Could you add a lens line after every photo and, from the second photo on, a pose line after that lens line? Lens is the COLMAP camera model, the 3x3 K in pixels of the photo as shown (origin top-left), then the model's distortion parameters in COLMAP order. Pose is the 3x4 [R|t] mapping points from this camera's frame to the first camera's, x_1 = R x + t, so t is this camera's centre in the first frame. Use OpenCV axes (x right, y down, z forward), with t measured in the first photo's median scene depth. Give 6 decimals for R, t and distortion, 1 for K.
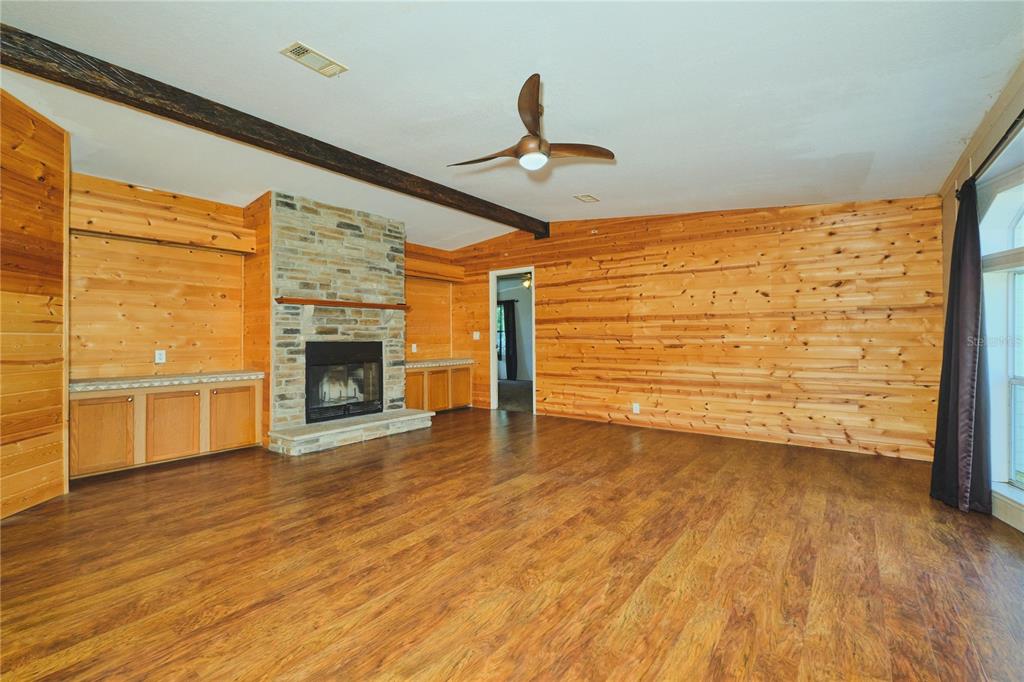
lens RADIAL K [[451.8, 0, 509.9], [0, 451.8, 336.2], [0, 0, 1]] dist [-0.004305, 0.000341]
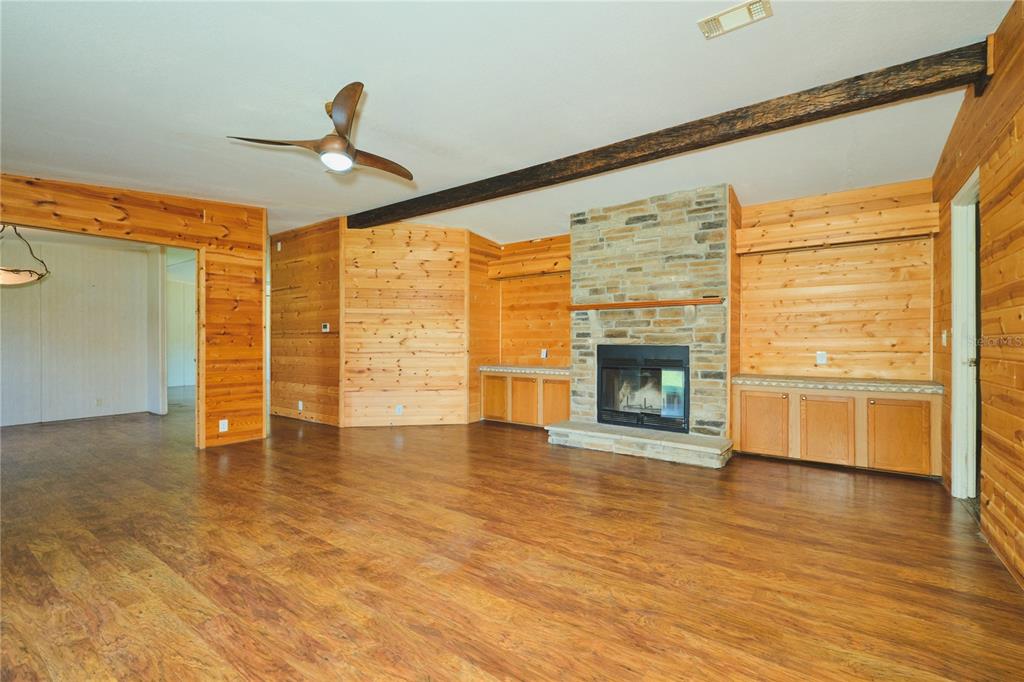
lens RADIAL K [[451.8, 0, 509.4], [0, 451.8, 342.8], [0, 0, 1]] dist [-0.004305, 0.000341]
pose [[0.018918, 0.007829, -0.999790, 0.619107], [0.002394, 0.999966, 0.007876, -0.001000], [0.999818, -0.002542, 0.018898, 0.802392]]
